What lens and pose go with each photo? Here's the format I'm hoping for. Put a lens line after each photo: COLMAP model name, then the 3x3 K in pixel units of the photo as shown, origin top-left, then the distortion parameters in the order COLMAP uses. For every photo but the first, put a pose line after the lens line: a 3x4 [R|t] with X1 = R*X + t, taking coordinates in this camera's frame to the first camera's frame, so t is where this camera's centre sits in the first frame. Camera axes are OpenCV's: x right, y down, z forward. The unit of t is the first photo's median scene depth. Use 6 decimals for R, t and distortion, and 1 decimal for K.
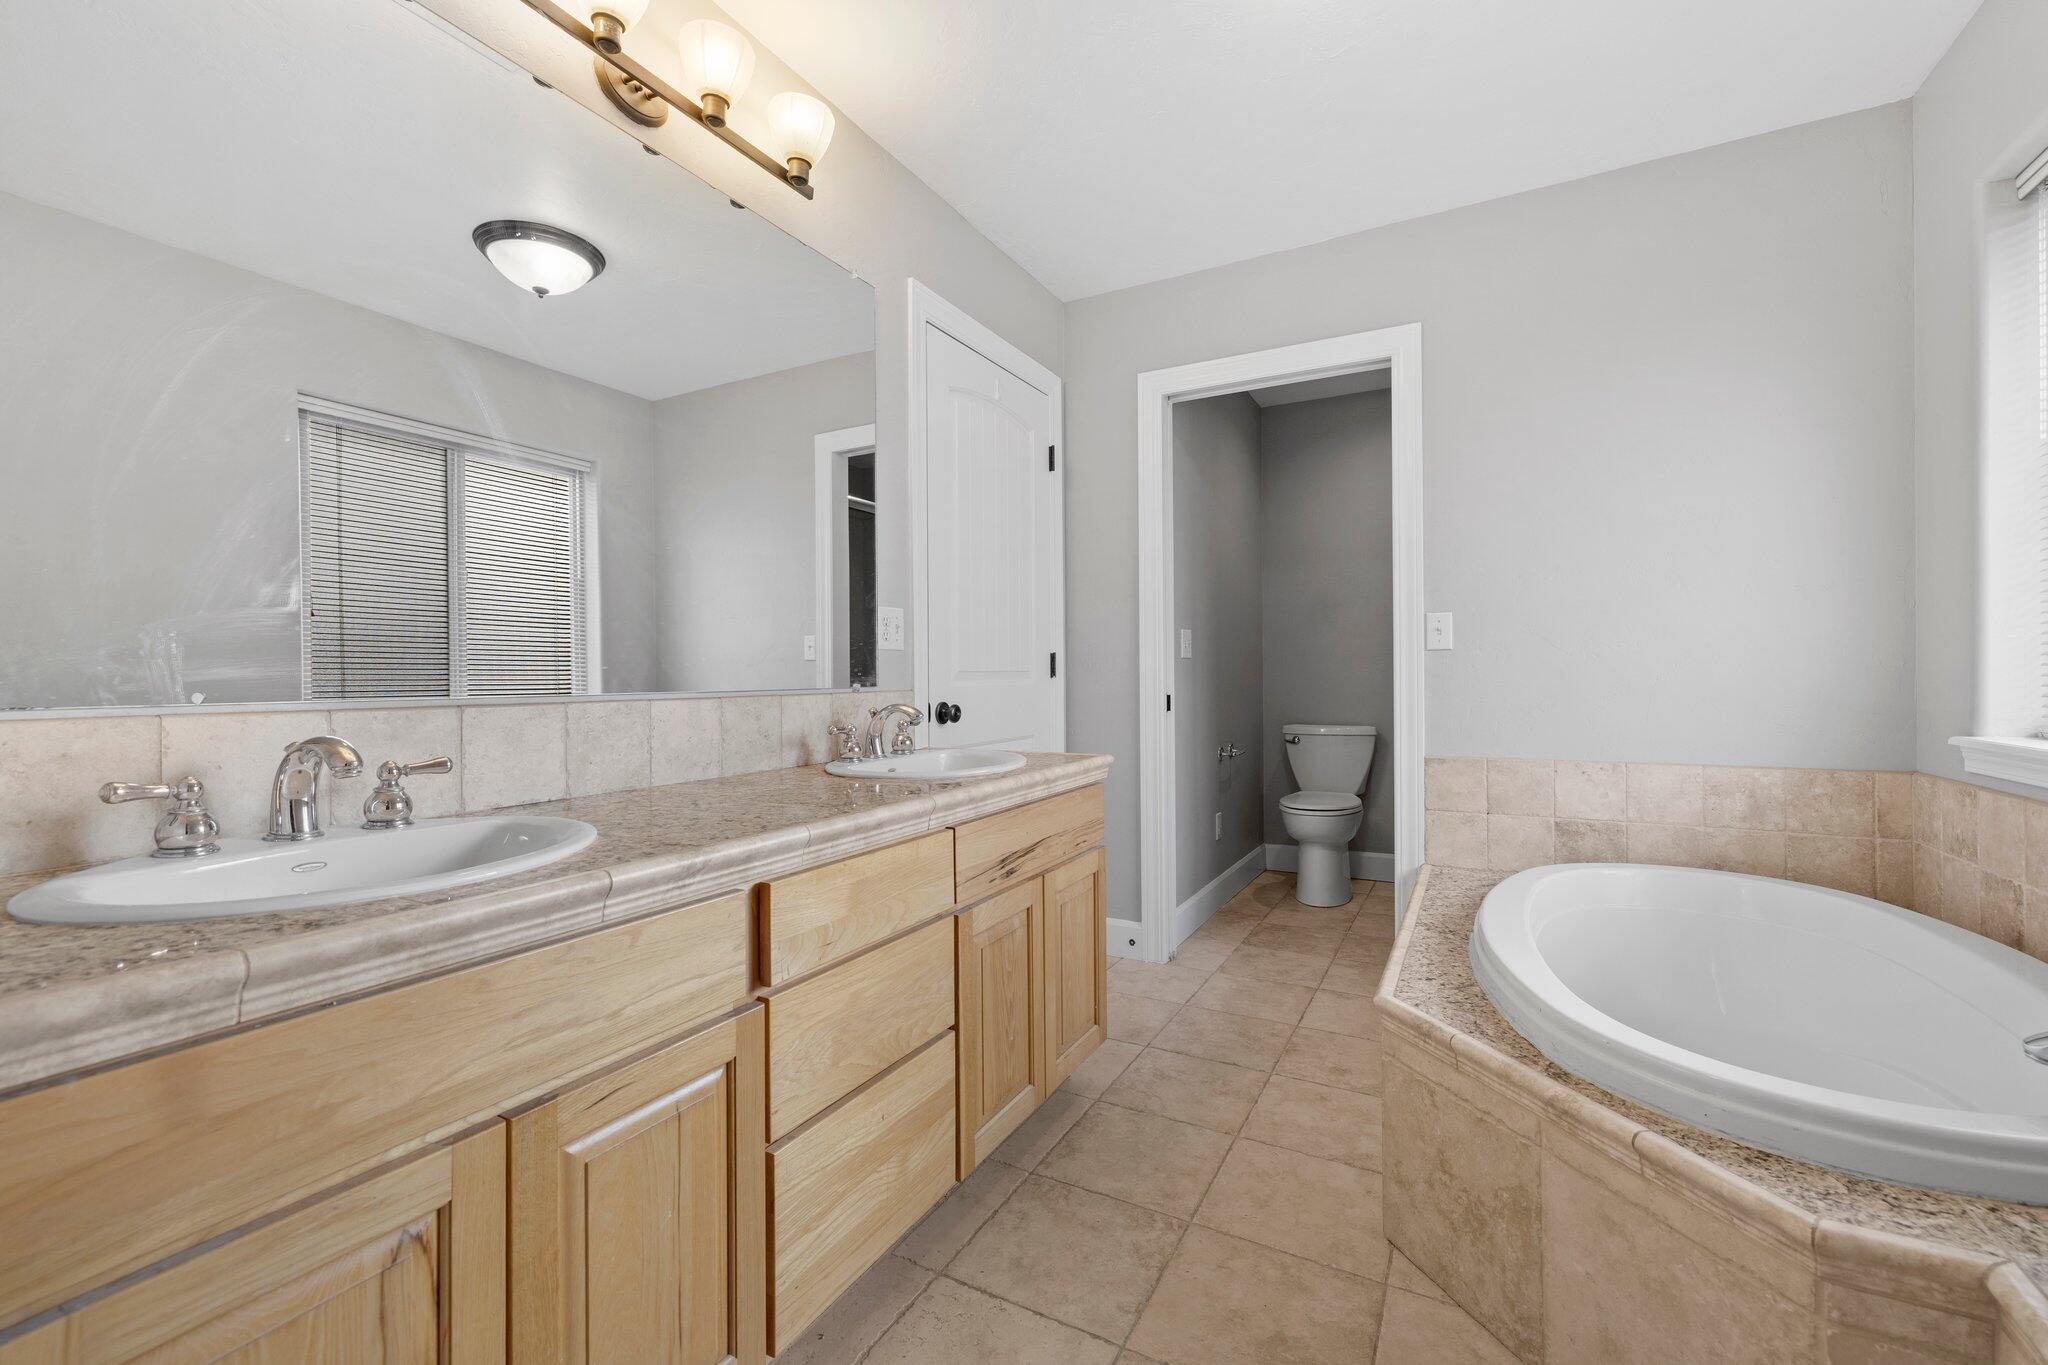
lens RADIAL K [[853.7, 0, 1021.4], [0, 853.7, 673.6], [0, 0, 1]] dist [0.001026, 0.000157]
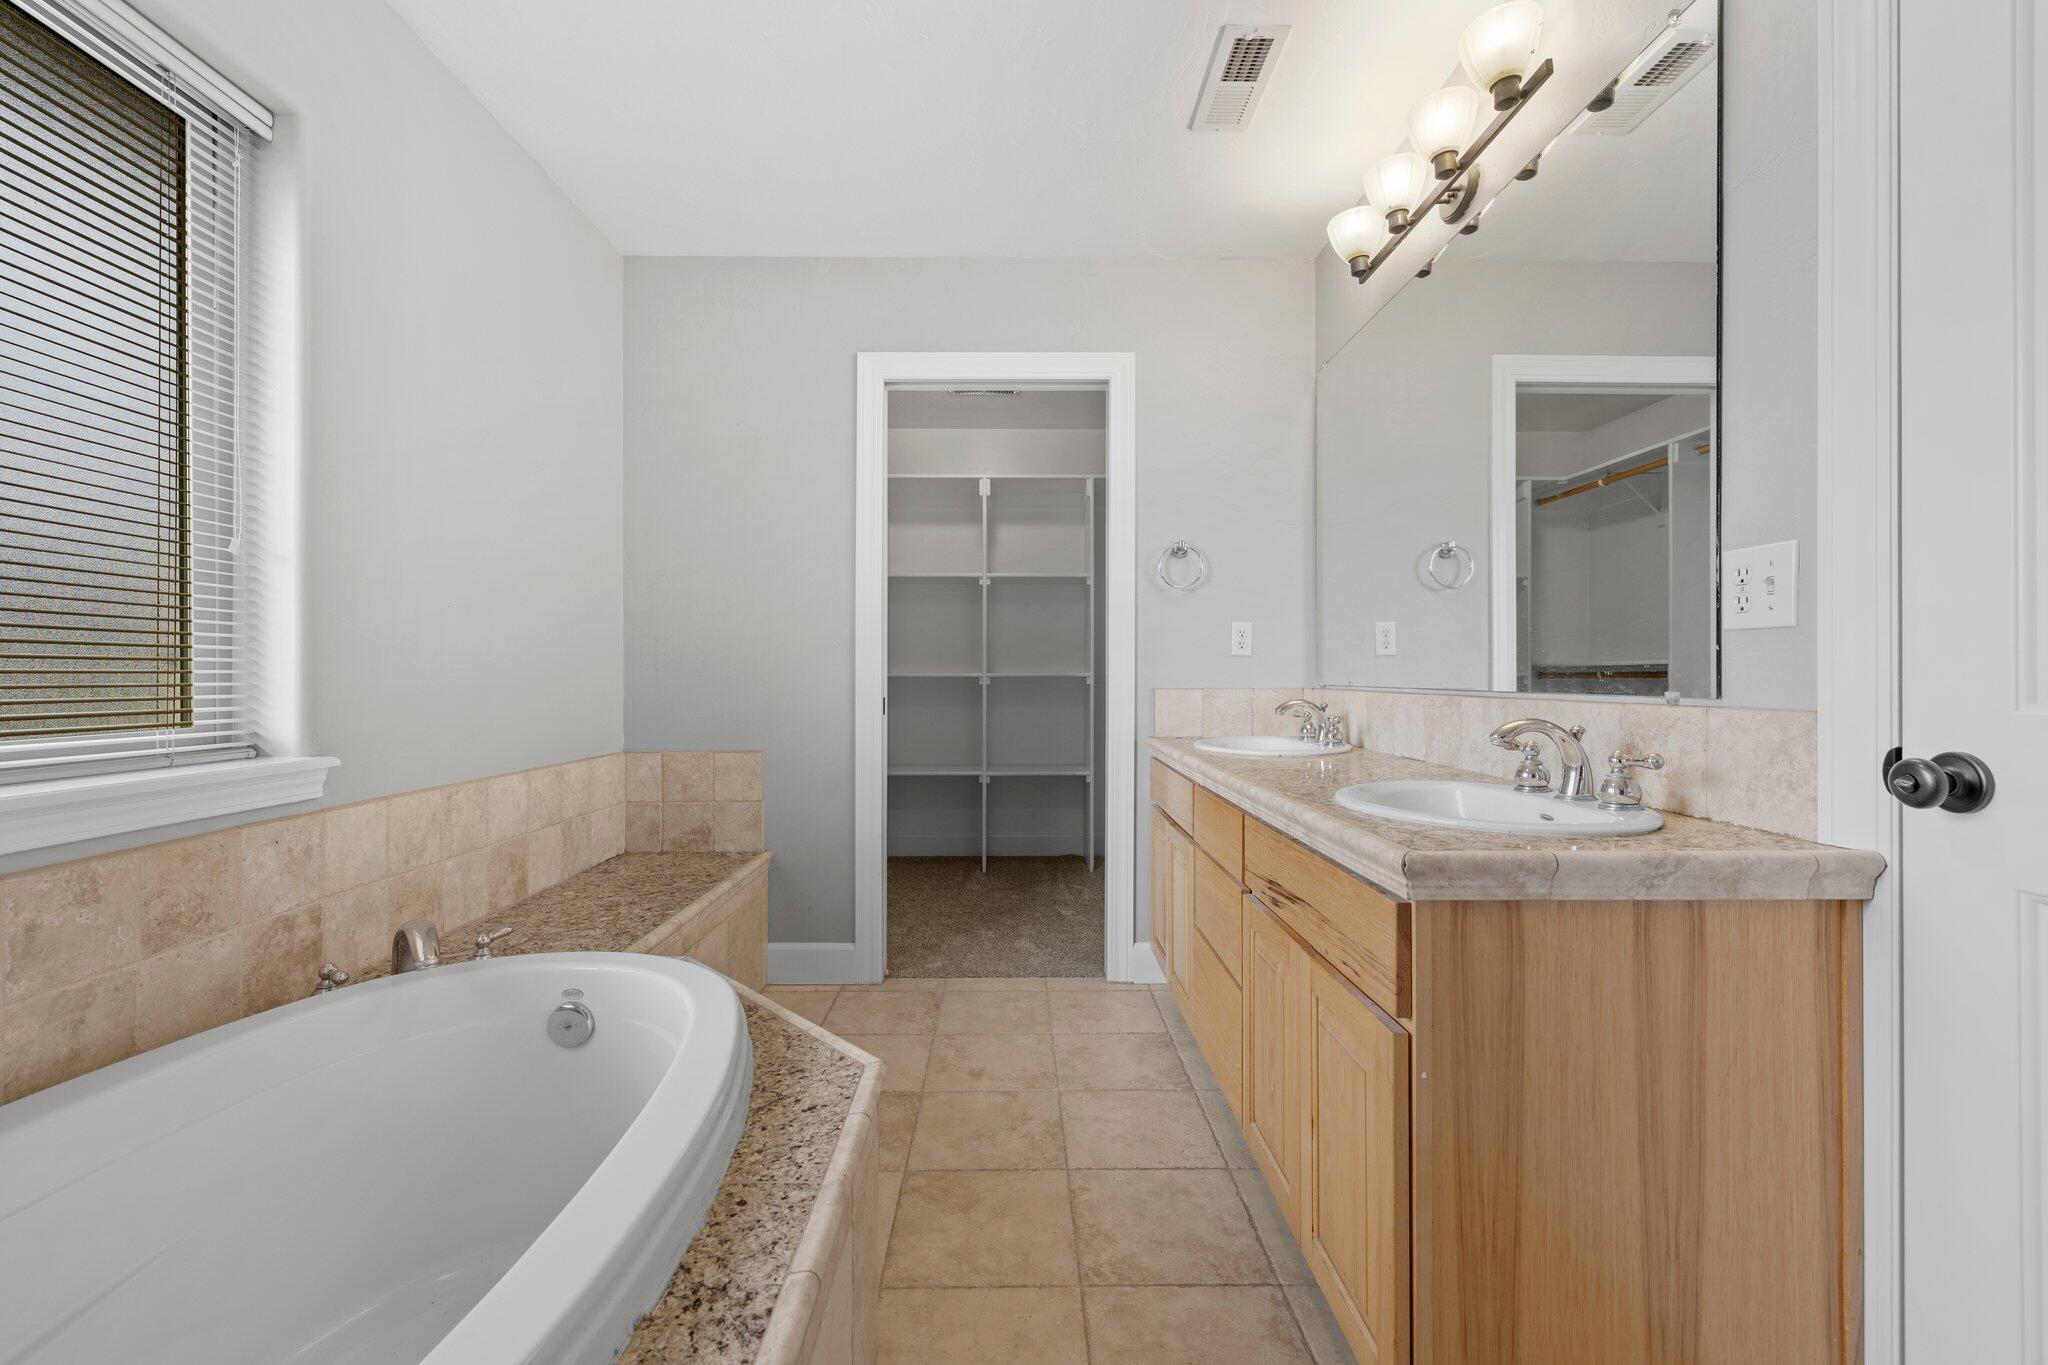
lens RADIAL K [[853.7, 0, 1021.1], [0, 853.7, 676.7], [0, 0, 1]] dist [0.001026, 0.000157]
pose [[-0.870987, 0.007243, -0.491253, 0.684008], [0.005647, 0.999973, 0.004731, -0.005157], [0.491274, 0.001346, -0.871004, 1.735218]]
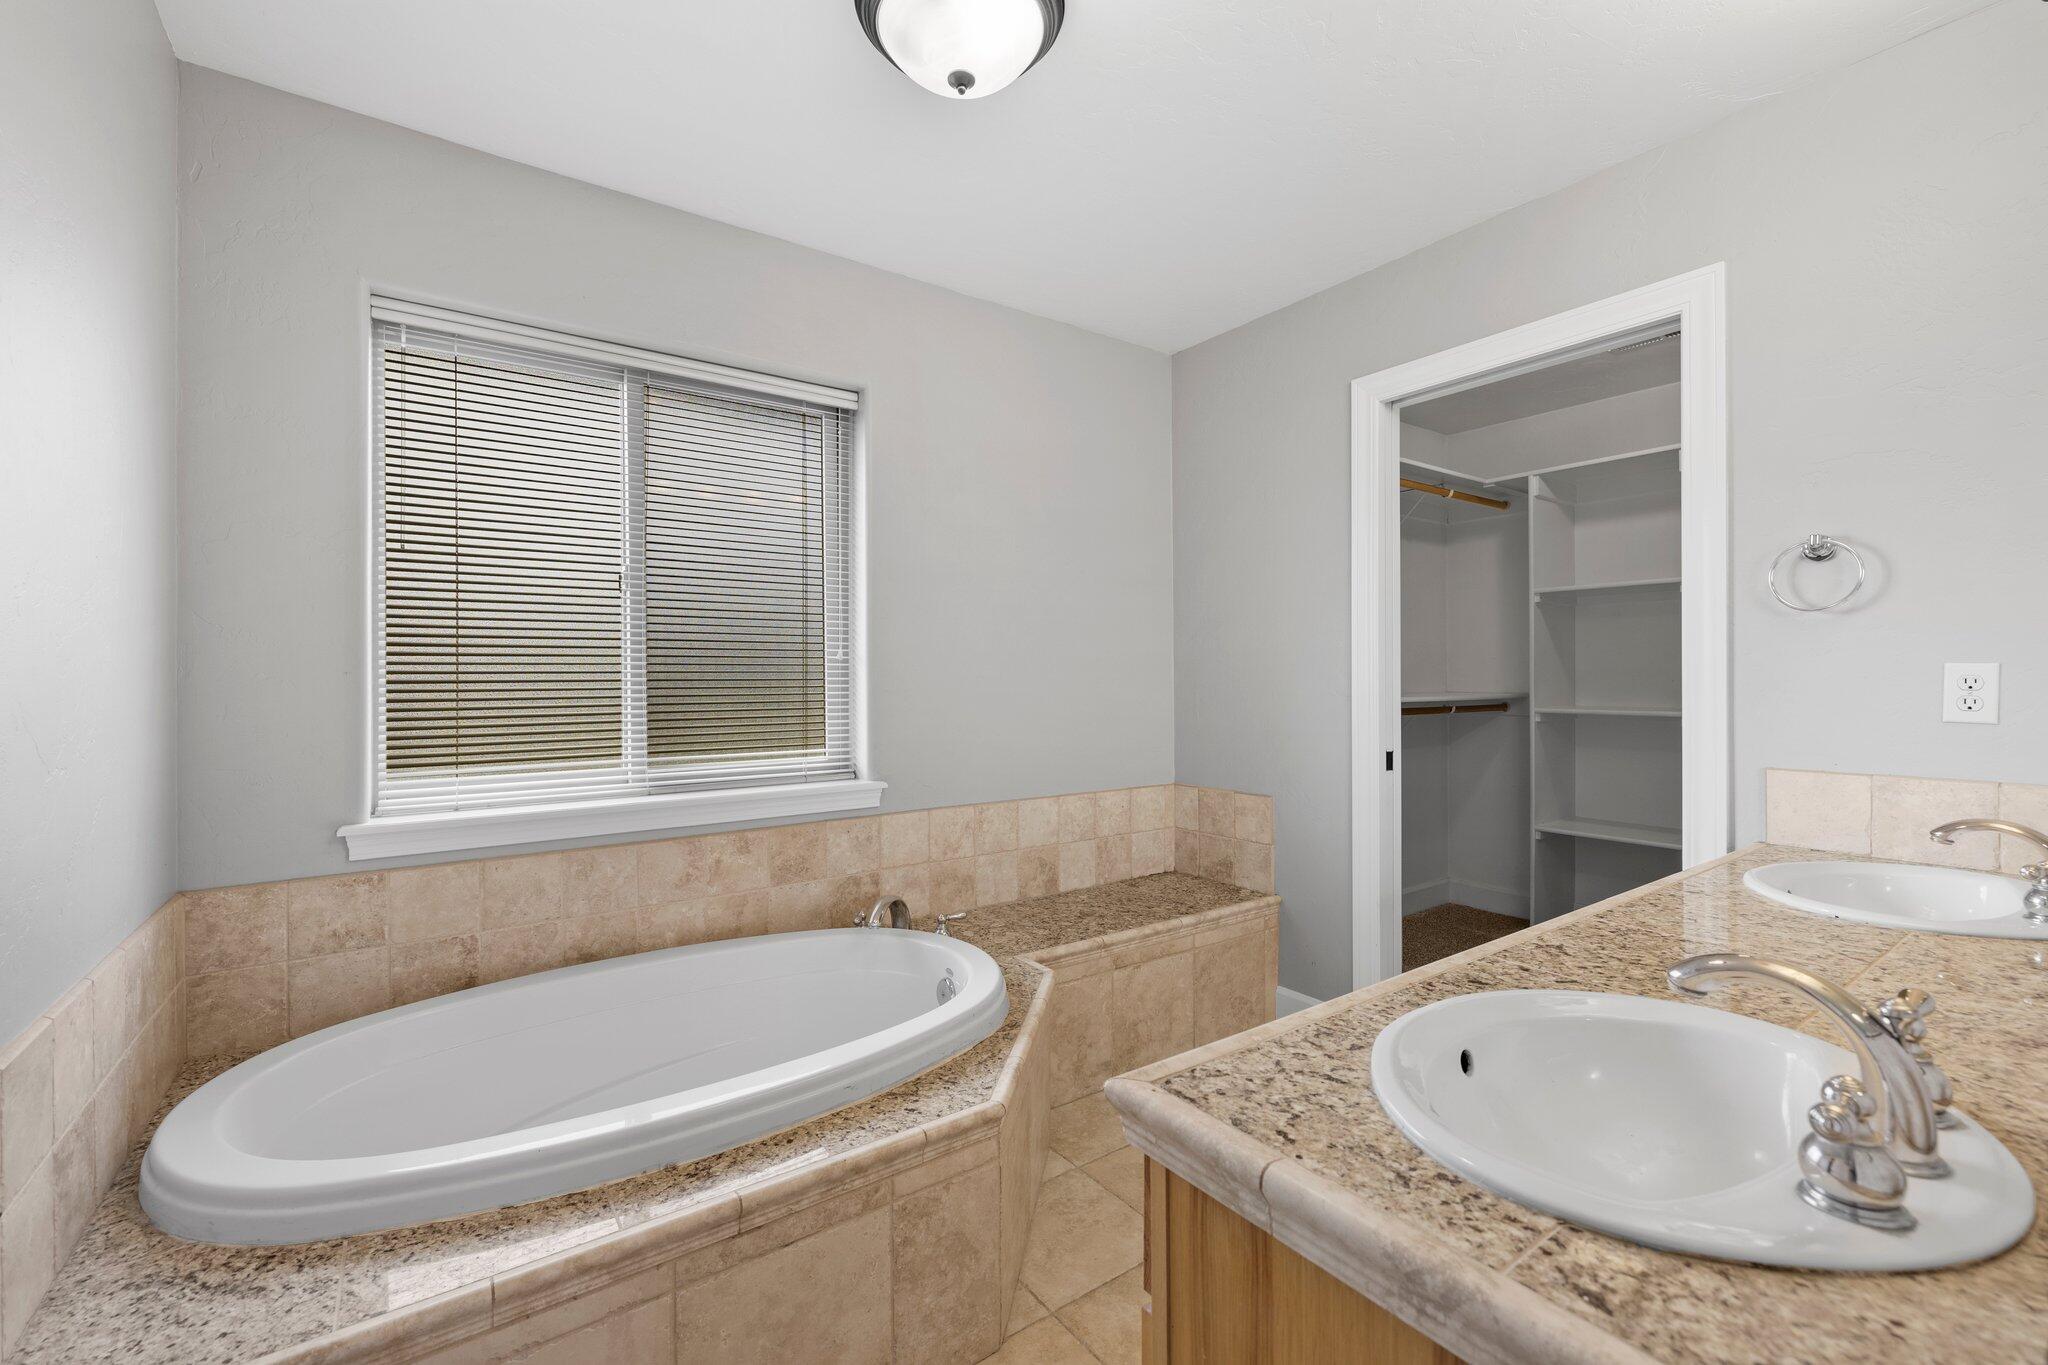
lens RADIAL K [[853.7, 0, 1021.0], [0, 853.7, 680.3], [0, 0, 1]] dist [0.001026, 0.000157]
pose [[-0.900702, 0.008446, 0.434355, -0.024661], [0.010089, 0.999948, 0.001477, -0.100061], [-0.434320, 0.005712, -0.900741, 1.792728]]
